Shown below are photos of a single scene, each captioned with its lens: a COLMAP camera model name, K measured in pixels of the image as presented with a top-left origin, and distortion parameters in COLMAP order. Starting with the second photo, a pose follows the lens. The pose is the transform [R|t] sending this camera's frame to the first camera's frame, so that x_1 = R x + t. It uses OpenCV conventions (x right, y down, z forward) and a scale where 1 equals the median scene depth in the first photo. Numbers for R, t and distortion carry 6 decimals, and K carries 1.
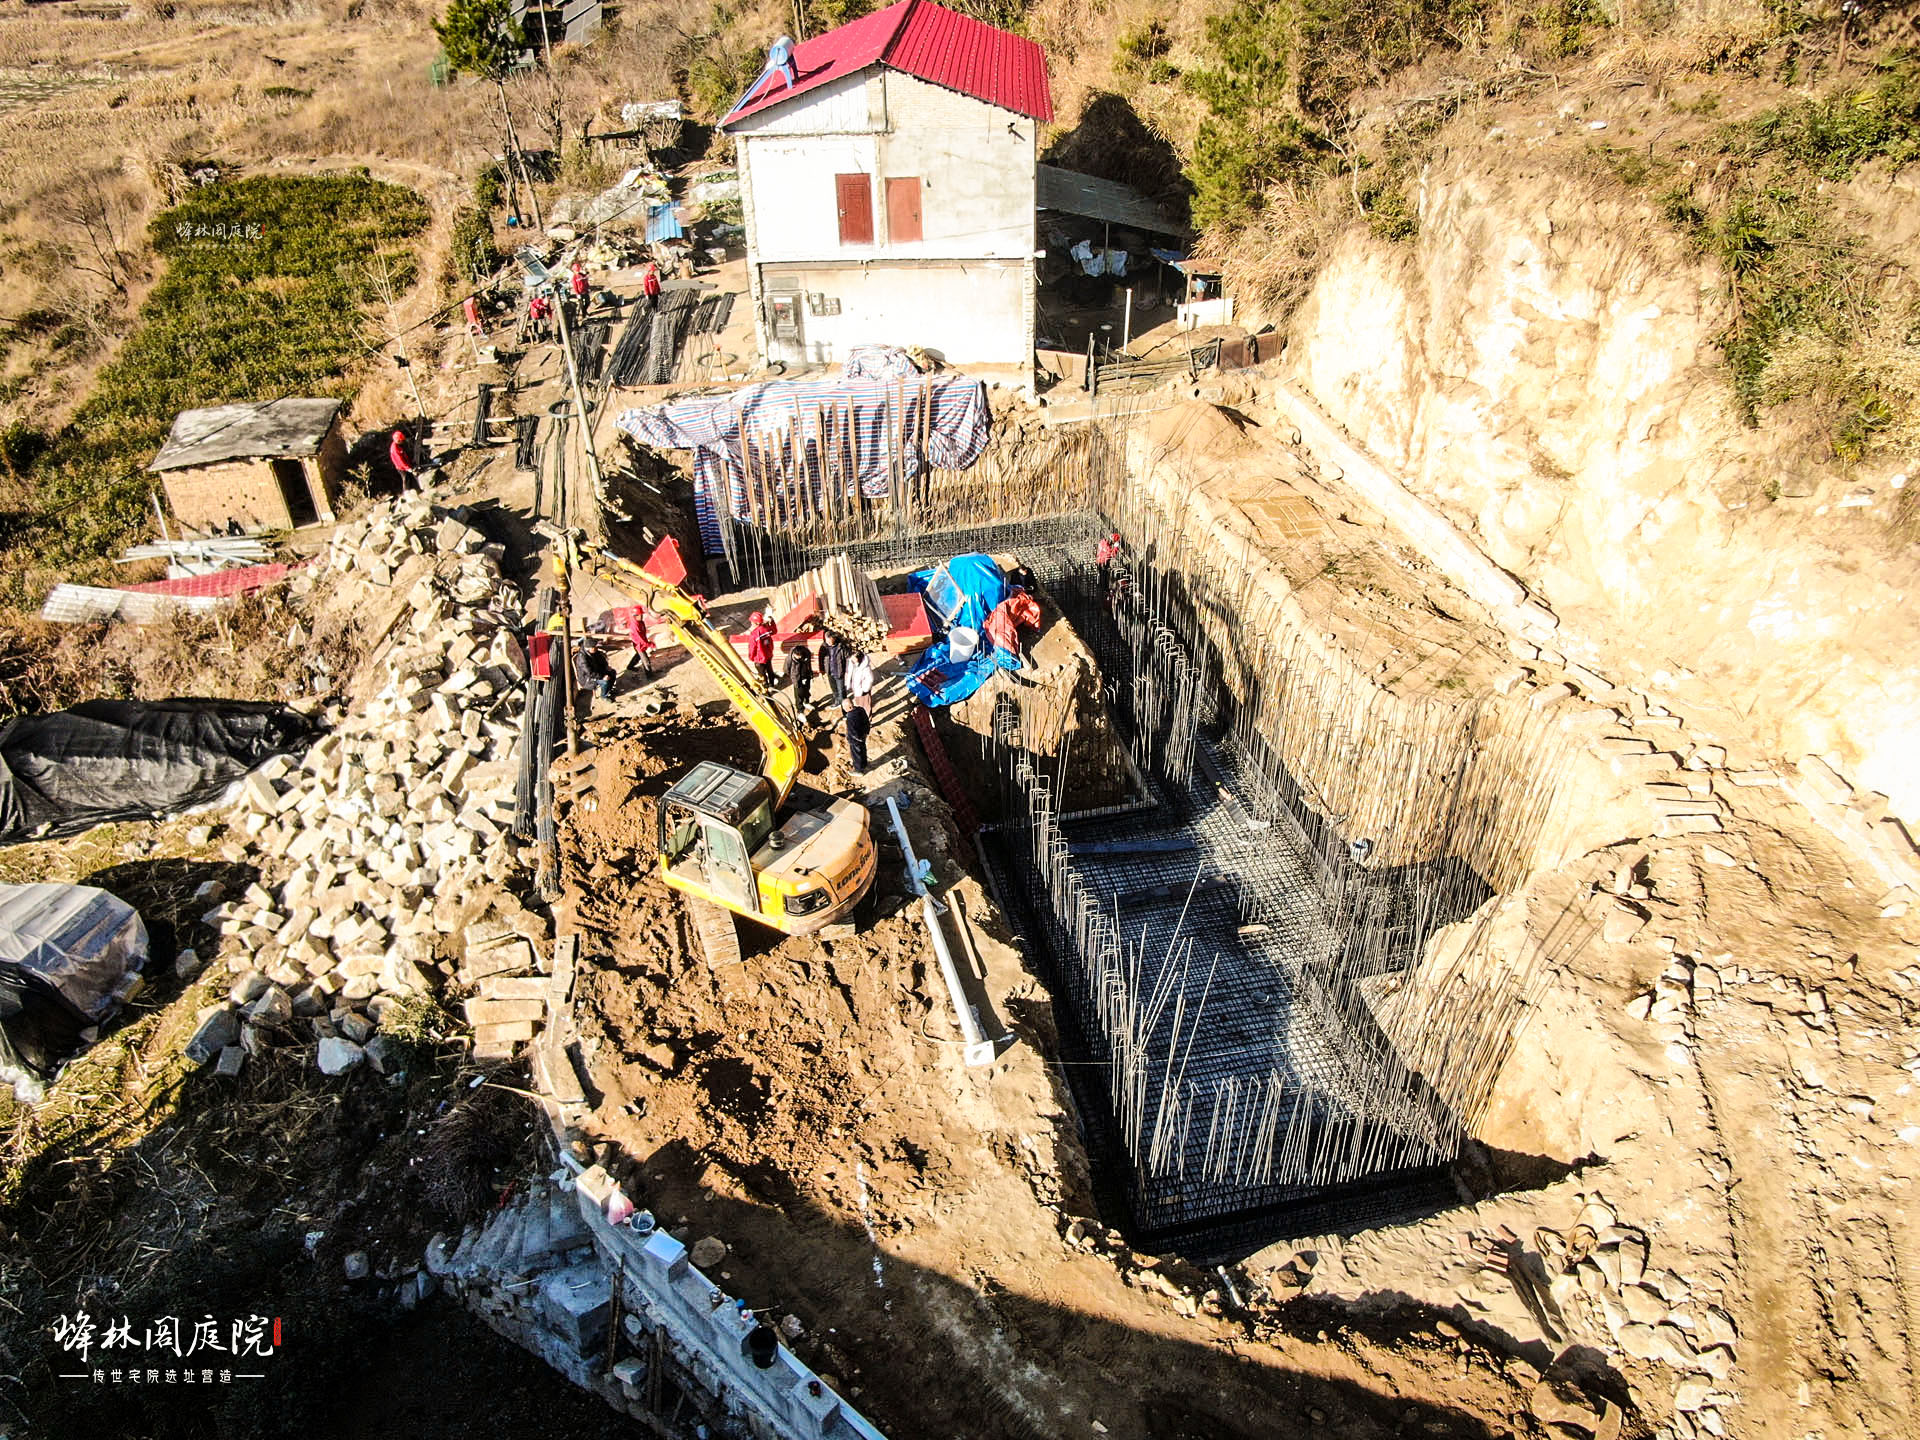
lens RADIAL K [[1382.0, 0, 966.9], [0, 1382.0, 717.2], [0, 0, 1]] dist [-0.020415, 0.006100]
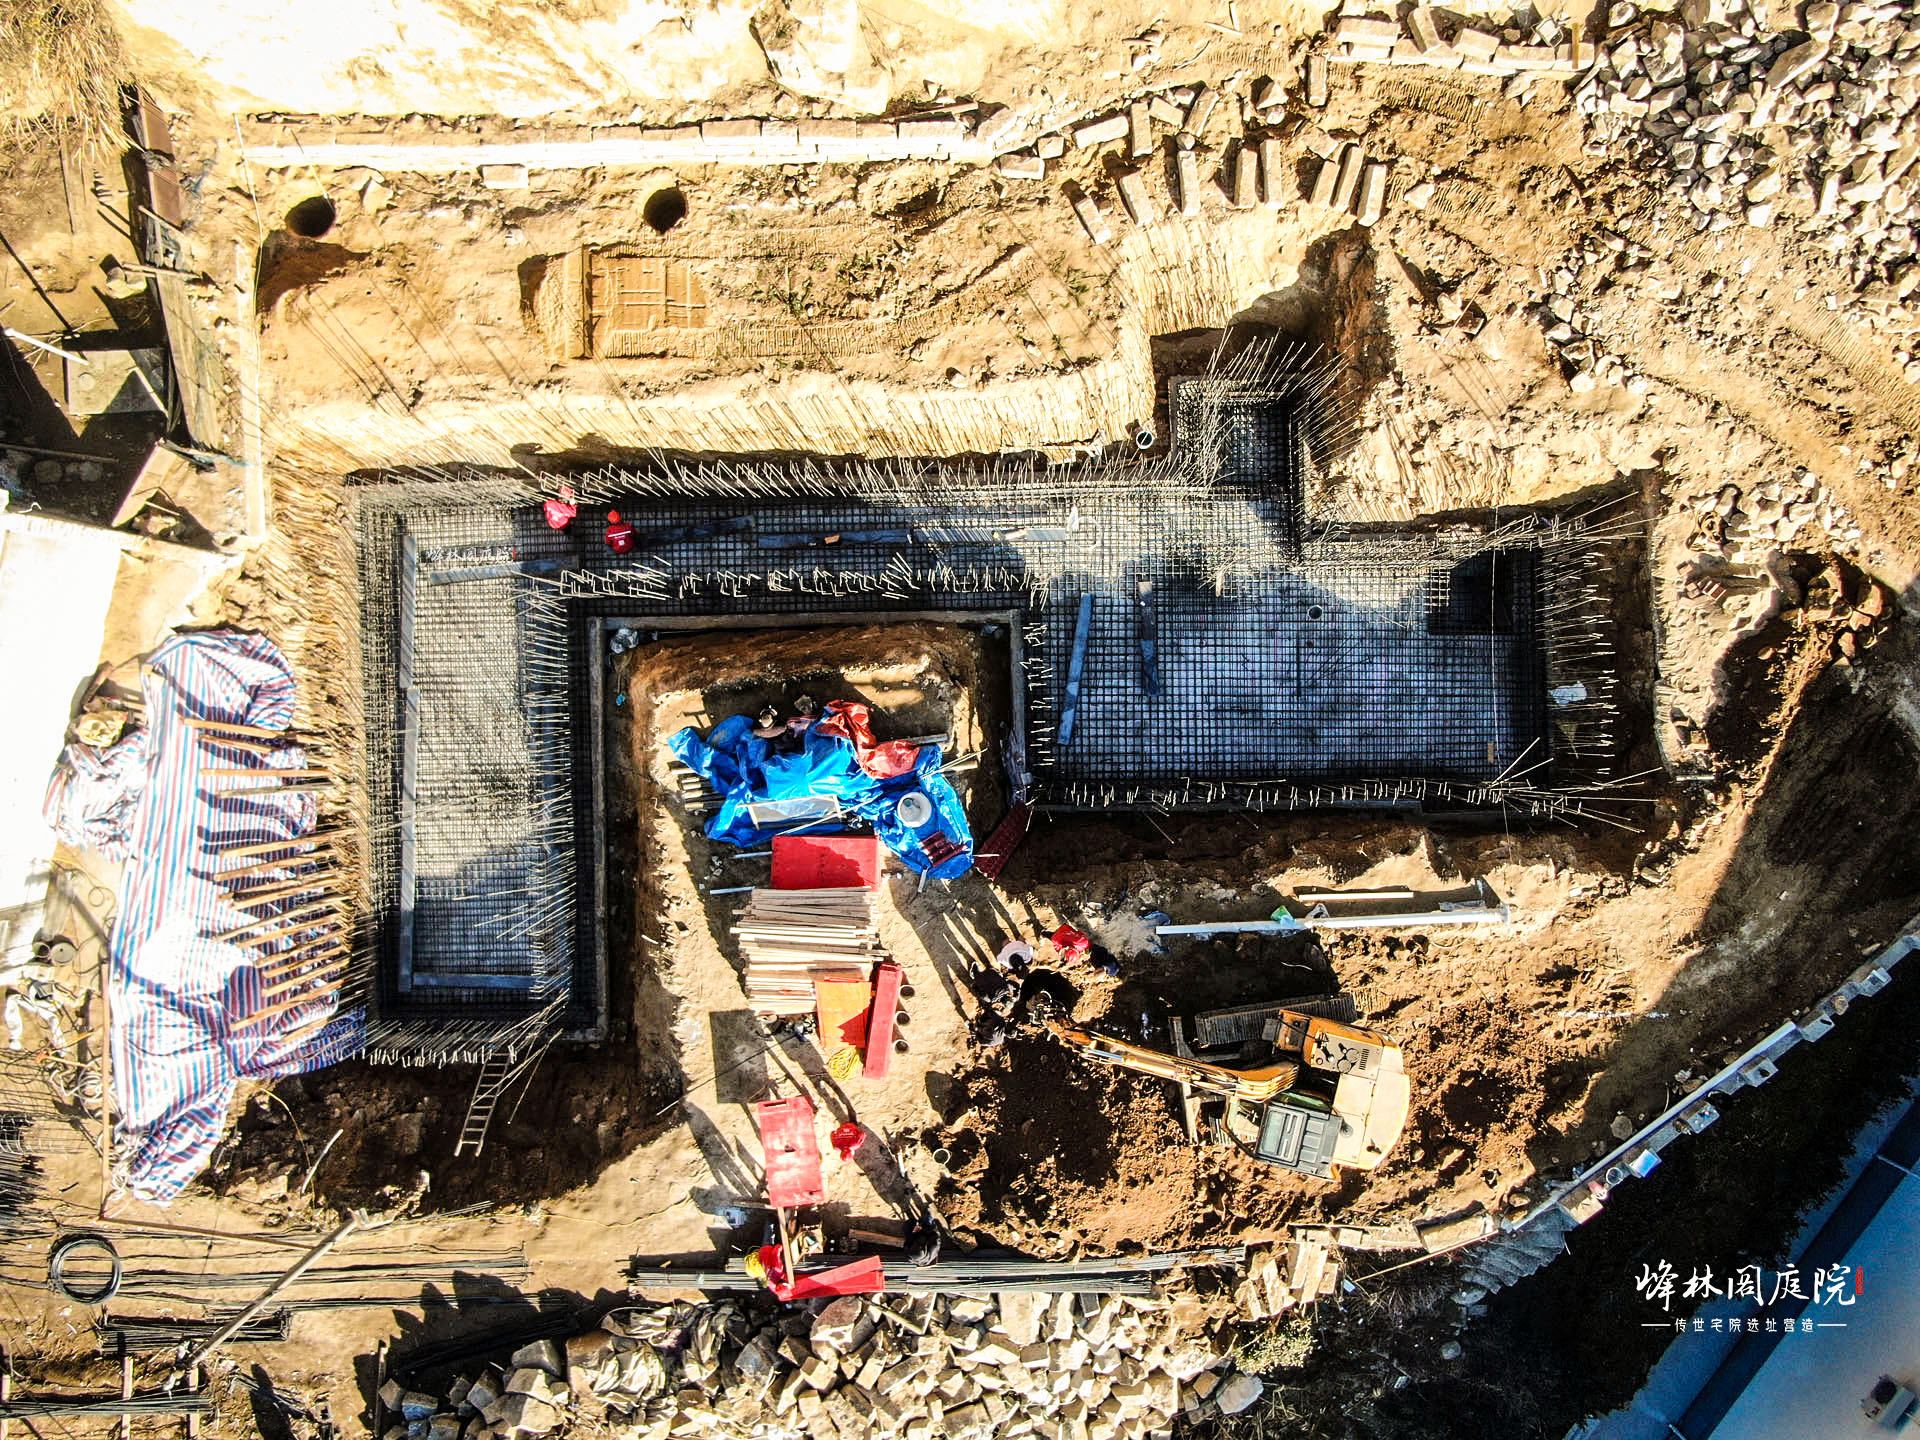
lens RADIAL K [[1382.0, 0, 966.9], [0, 1382.0, 717.2], [0, 0, 1]] dist [-0.020415, 0.006100]
pose [[0.199795, -0.979837, -0.001044, 0.077766], [0.554339, 0.112155, 0.824700, -0.954862], [-0.807954, -0.165349, 0.565570, 0.621261]]
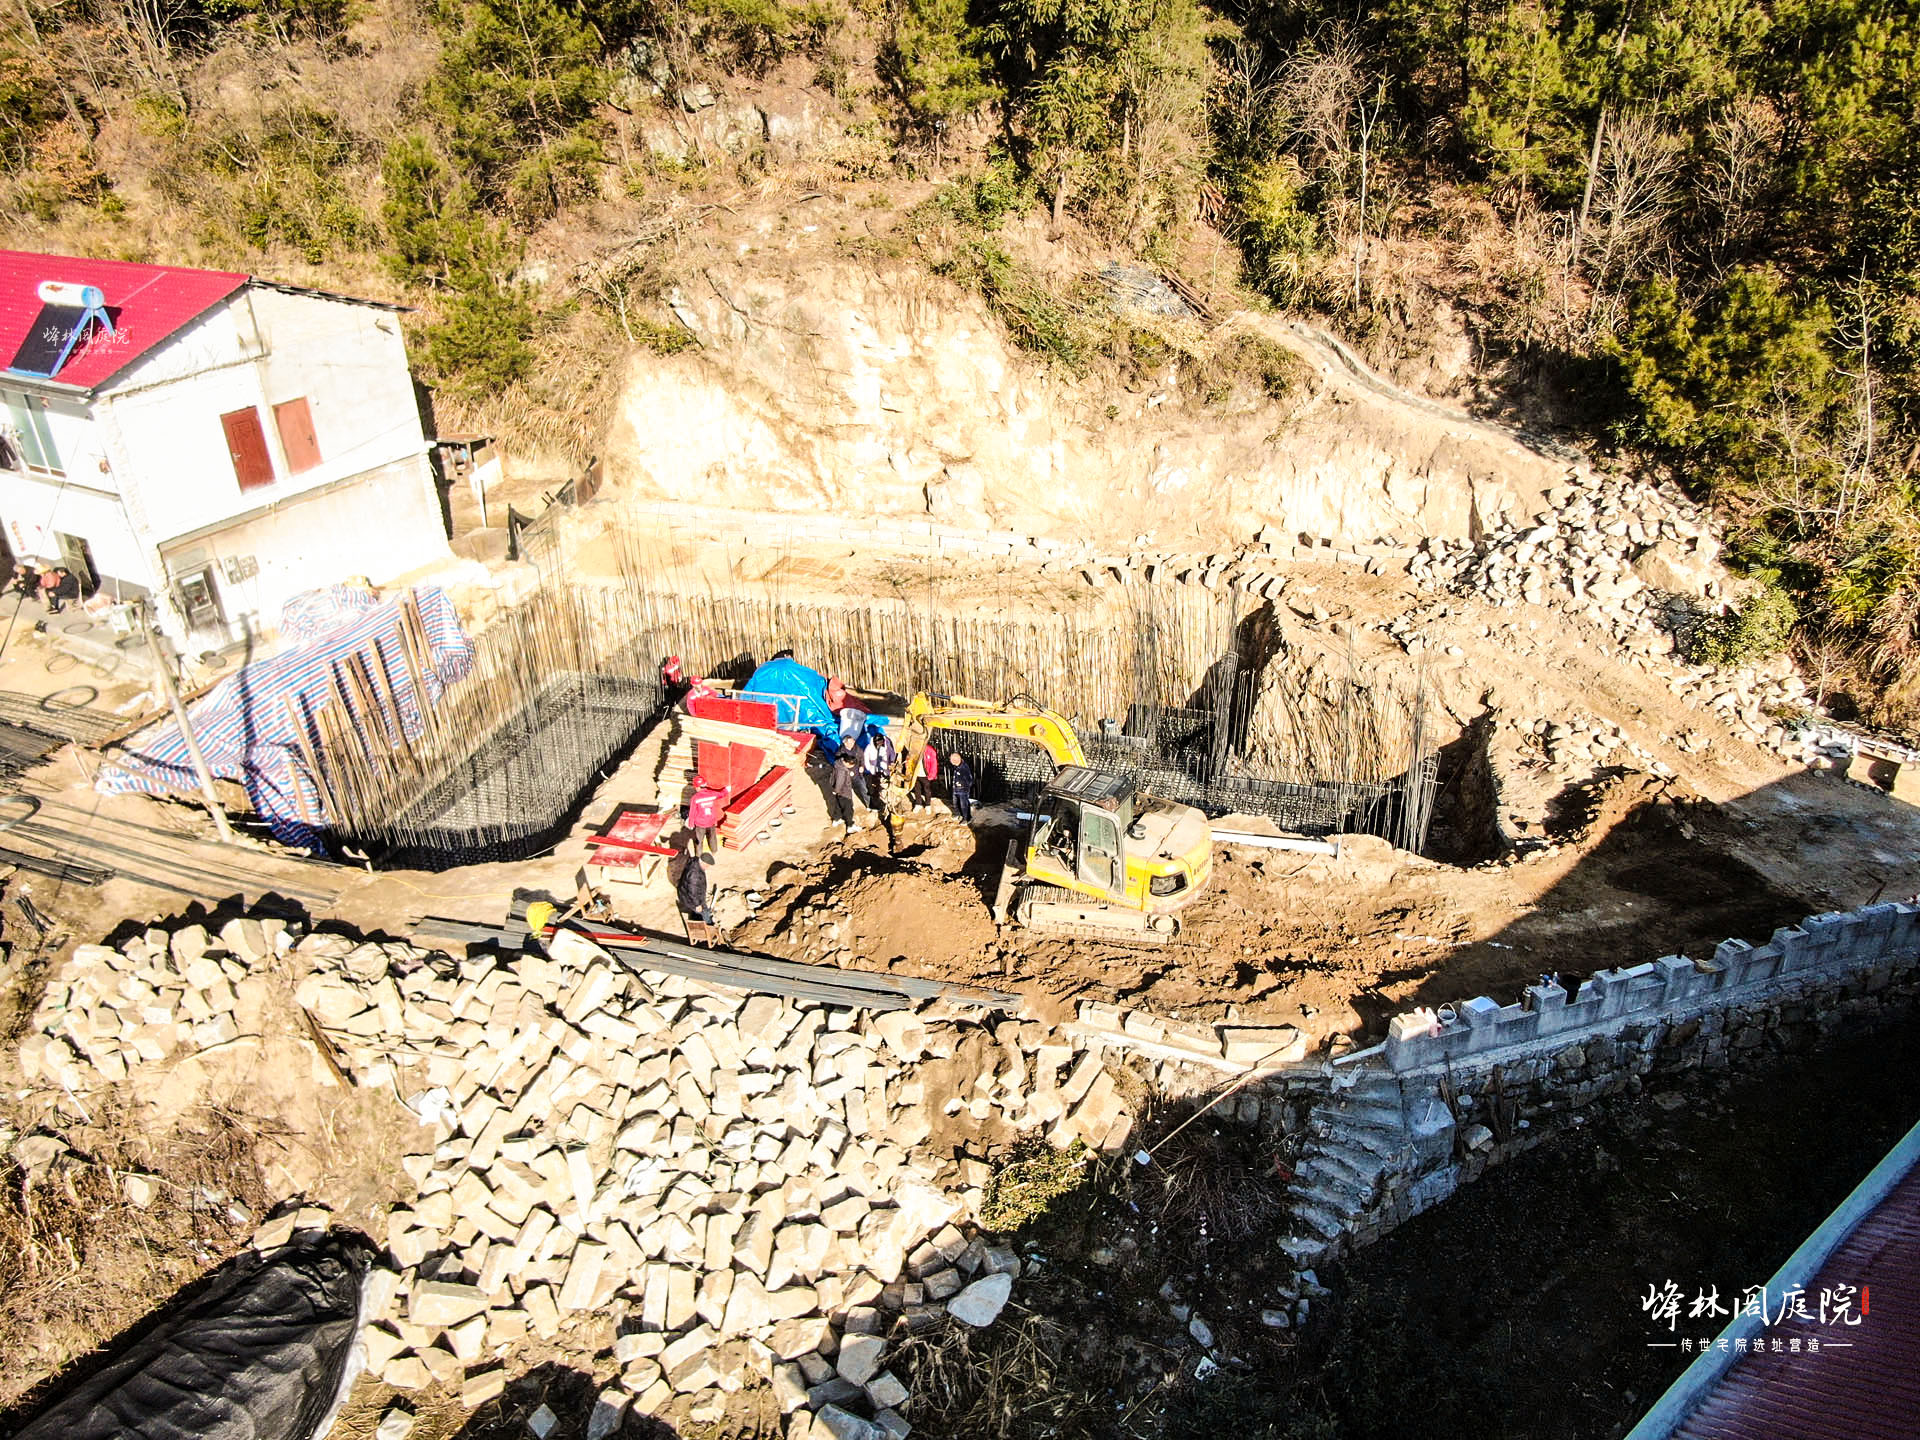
lens RADIAL K [[1382.0, 0, 966.9], [0, 1382.0, 717.2], [0, 0, 1]] dist [-0.020415, 0.006100]
pose [[0.471101, -0.404417, 0.783908, -1.017300], [0.498677, 0.855162, 0.141490, -0.207979], [-0.727589, 0.324261, 0.604541, 0.353816]]
